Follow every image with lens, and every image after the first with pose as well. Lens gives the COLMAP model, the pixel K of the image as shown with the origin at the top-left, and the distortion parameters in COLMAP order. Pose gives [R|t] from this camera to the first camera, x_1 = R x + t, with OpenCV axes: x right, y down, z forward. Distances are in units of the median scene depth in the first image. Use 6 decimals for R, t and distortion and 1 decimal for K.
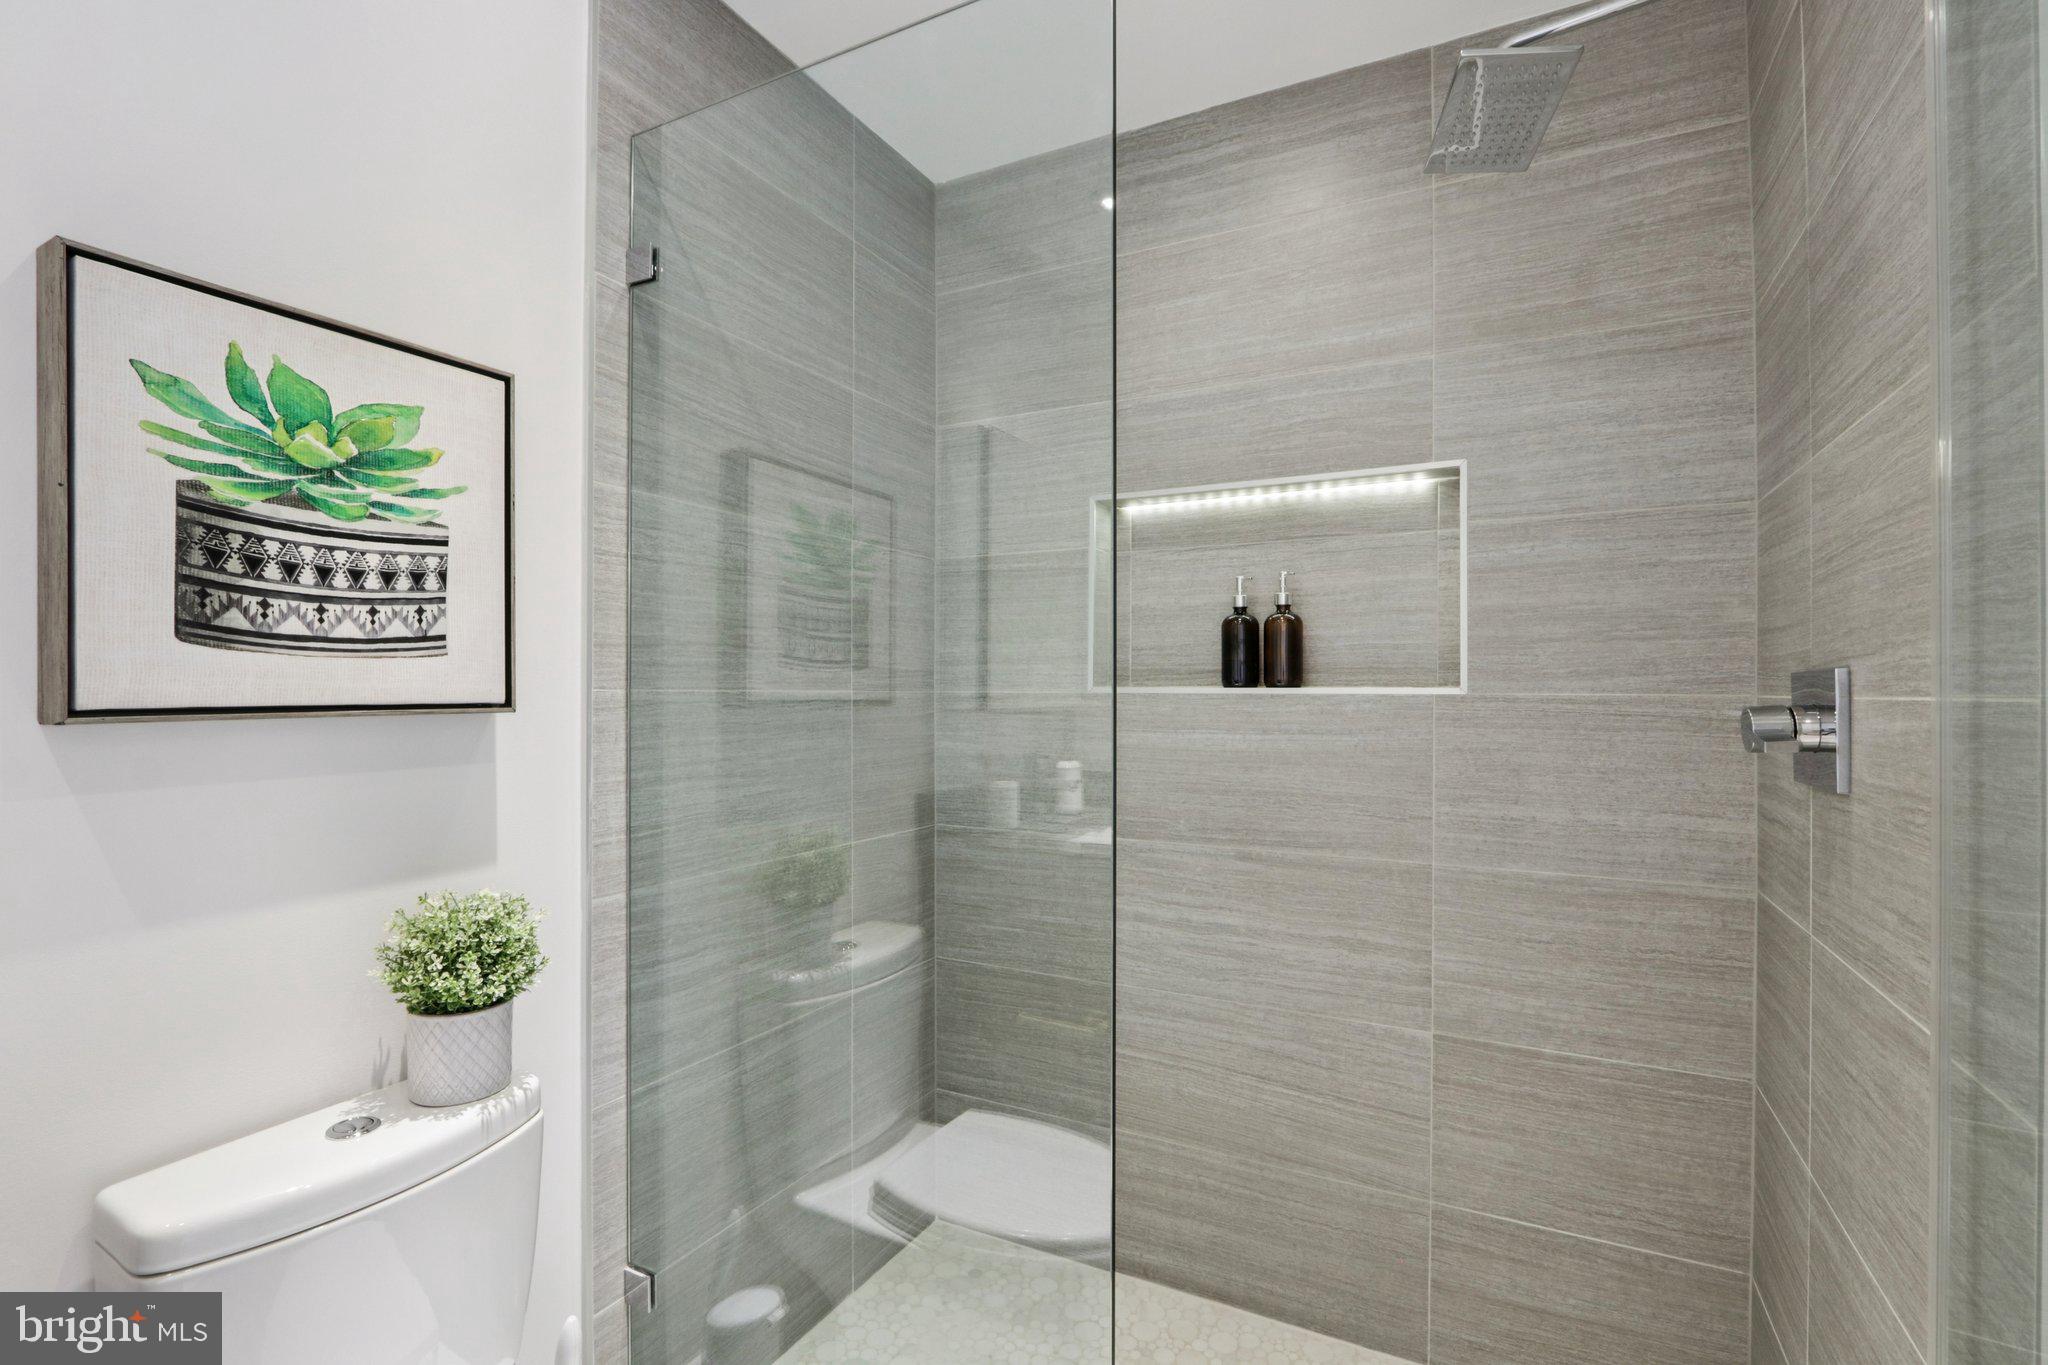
lens RADIAL K [[944.1, 0, 1023.9], [0, 944.1, 688.4], [0, 0, 1]] dist [-0.019092, 0.003217]
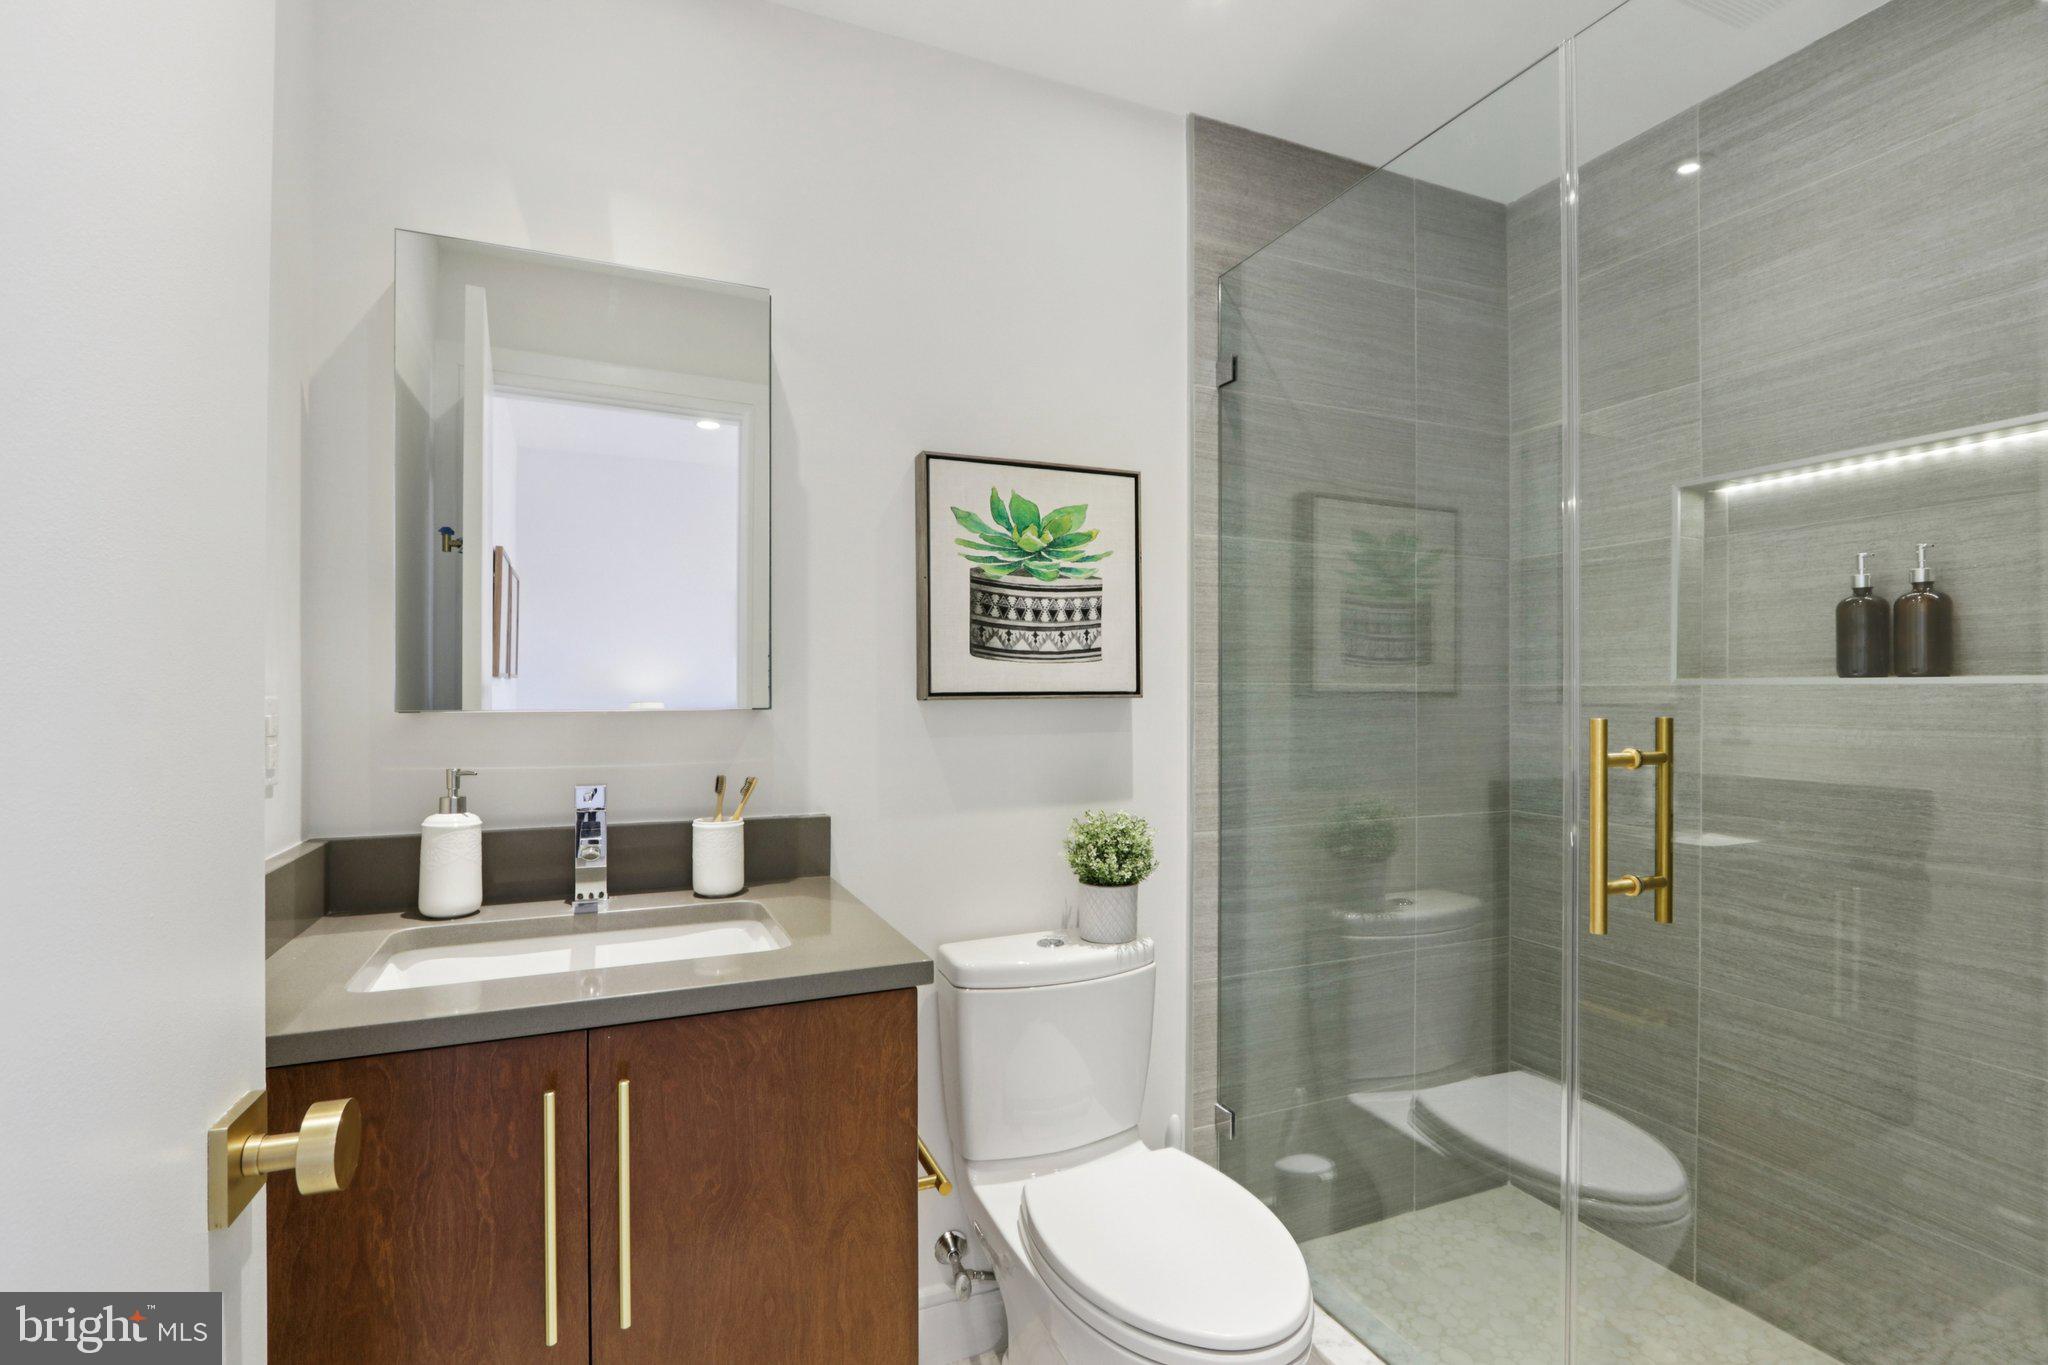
lens RADIAL K [[944.1, 0, 1020.8], [0, 944.1, 689.9], [0, 0, 1]] dist [-0.019092, 0.003217]
pose [[0.775068, -0.002843, -0.631871, 0.181054], [0.003206, 0.999995, -0.000567, 0.009319], [0.631869, -0.001586, 0.775073, -0.201224]]
